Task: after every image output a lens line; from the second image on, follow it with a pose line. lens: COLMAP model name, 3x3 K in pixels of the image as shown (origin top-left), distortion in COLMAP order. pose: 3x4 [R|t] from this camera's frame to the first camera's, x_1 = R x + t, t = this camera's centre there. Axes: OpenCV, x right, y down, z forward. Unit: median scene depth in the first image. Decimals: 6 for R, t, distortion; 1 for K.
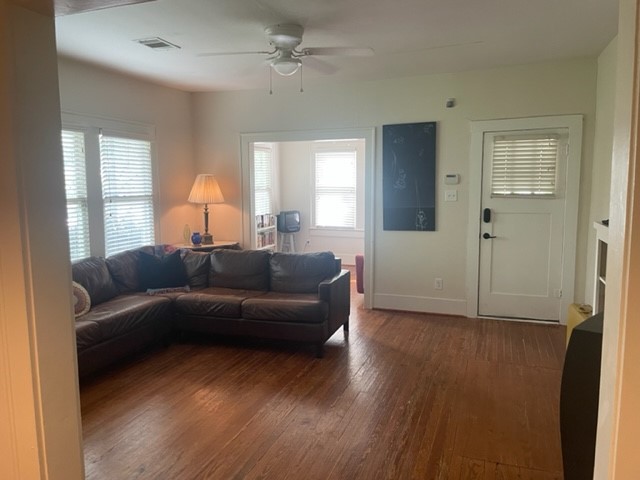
lens RADIAL K [[496.3, 0, 320.0], [0, 496.3, 240.0], [0, 0, 1]] dist [0.002643, -0.003157]
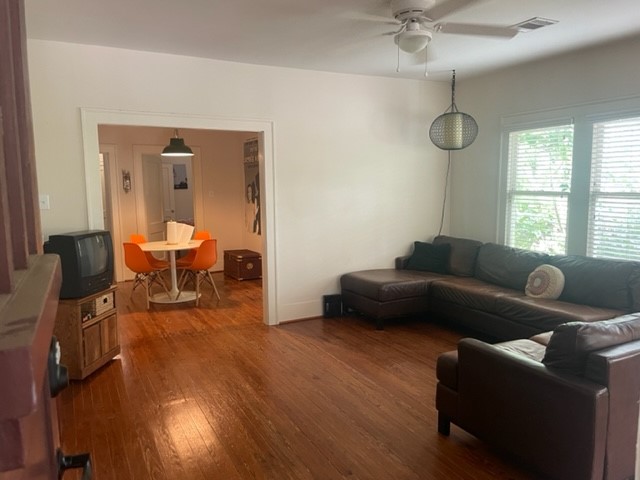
lens RADIAL K [[496.3, 0, 320.0], [0, 496.3, 240.0], [0, 0, 1]] dist [0.002643, -0.003157]
pose [[-0.684697, 0.101485, -0.721727, 0.695254], [-0.071507, 0.976126, 0.205096, -0.183390], [0.725311, 0.192037, -0.661094, 1.507288]]
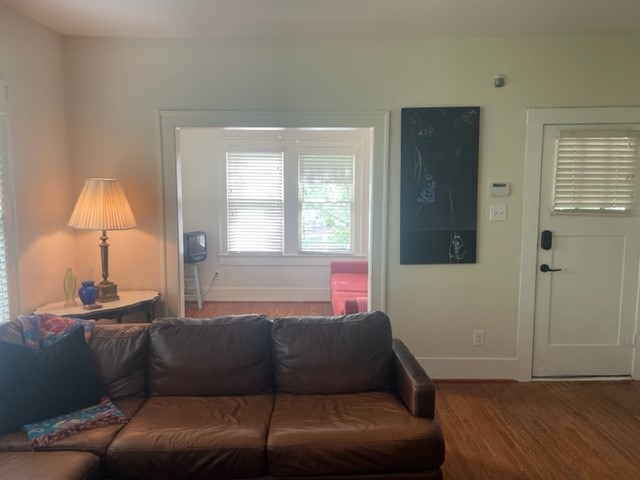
lens RADIAL K [[496.3, 0, 320.0], [0, 496.3, 240.0], [0, 0, 1]] dist [0.002643, -0.003157]
pose [[0.937055, -0.028671, 0.348002, -0.217647], [0.035407, 0.999288, -0.013009, -0.049967], [-0.347382, 0.024512, 0.937403, 0.422019]]
